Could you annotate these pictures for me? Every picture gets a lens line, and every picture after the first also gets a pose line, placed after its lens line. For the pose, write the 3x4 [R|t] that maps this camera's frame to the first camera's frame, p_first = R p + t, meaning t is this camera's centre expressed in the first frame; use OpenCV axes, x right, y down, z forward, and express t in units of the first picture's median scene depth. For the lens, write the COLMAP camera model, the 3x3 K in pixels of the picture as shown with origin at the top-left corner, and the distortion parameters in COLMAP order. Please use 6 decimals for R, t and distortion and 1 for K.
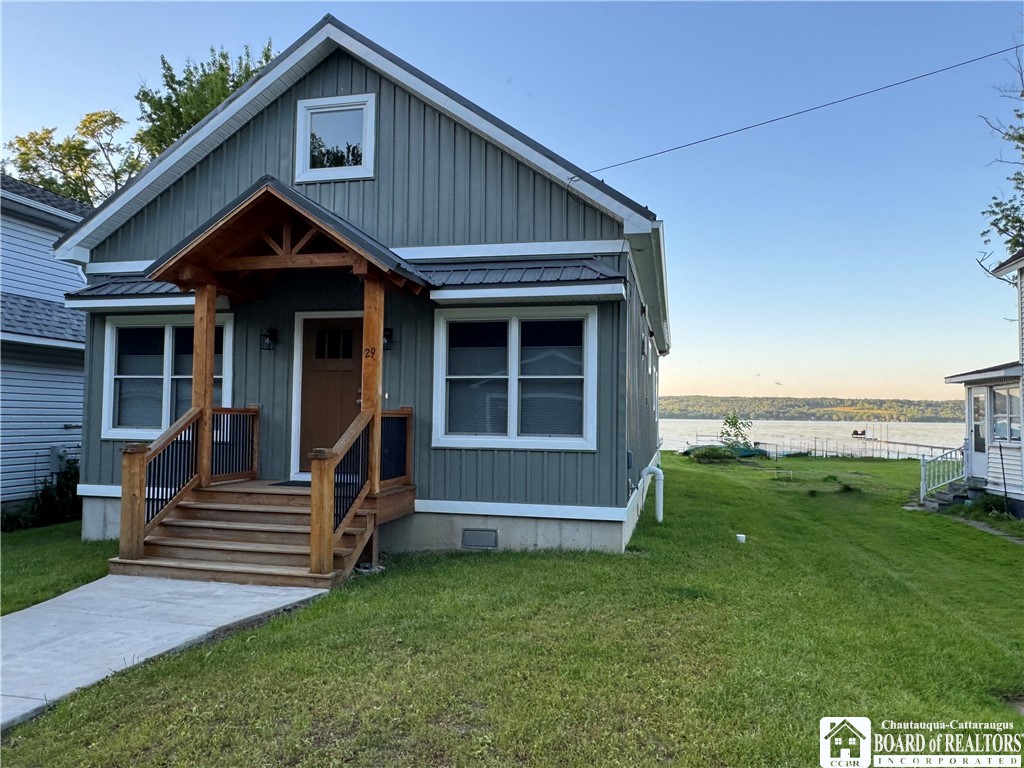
lens RADIAL K [[723.7, 0, 512.0], [0, 723.7, 384.0], [0, 0, 1]] dist [0.001602, -0.002653]
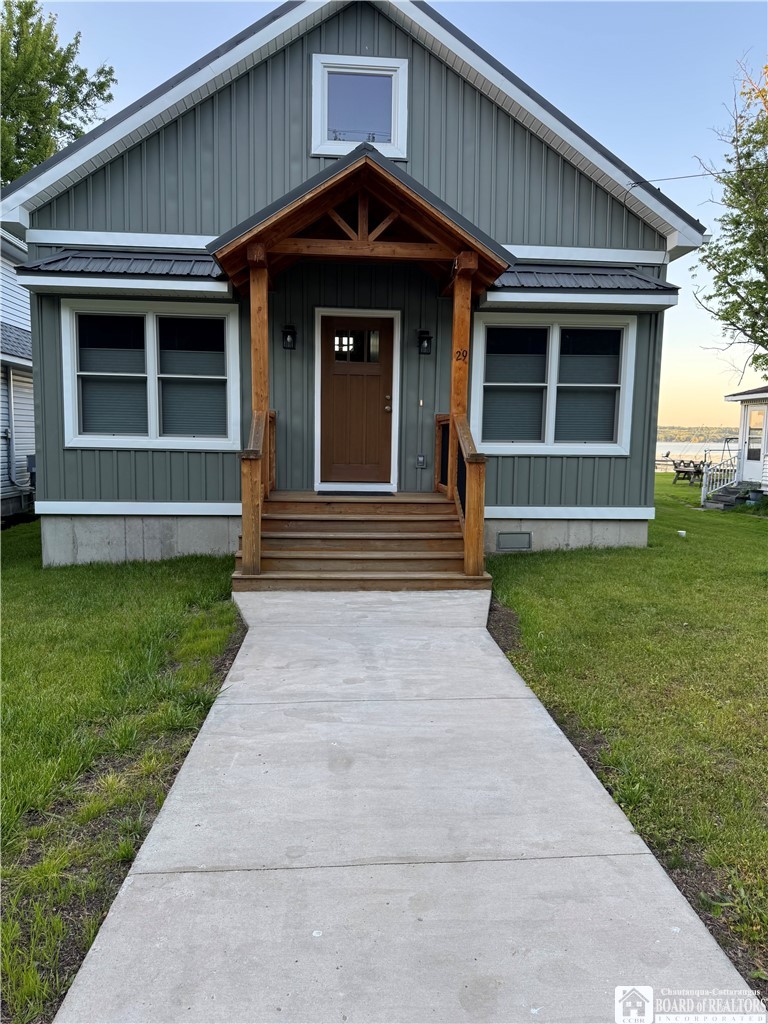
lens RADIAL K [[720.6, 0, 384.0], [0, 720.6, 512.0], [0, 0, 1]] dist [0.078468, -0.100425]
pose [[0.953630, -0.029158, 0.299567, -0.535717], [-0.015924, 0.989015, 0.146956, 0.021530], [-0.300561, -0.144912, 0.942690, 0.079454]]
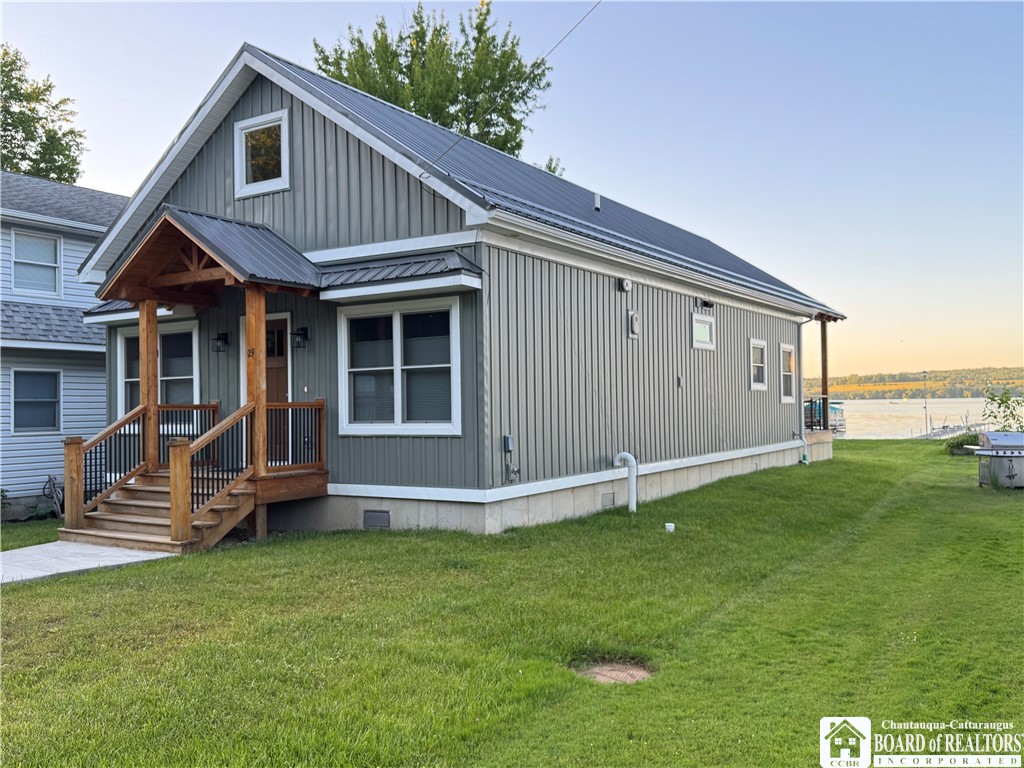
lens RADIAL K [[864.7, 0, 512.0], [0, 864.7, 384.0], [0, 0, 1]] dist [0.213651, -0.433096]
pose [[0.940156, -0.035877, -0.338851, 0.590784], [0.043328, 0.998956, 0.014448, 0.003003], [0.337979, -0.028265, 0.940729, -0.144477]]
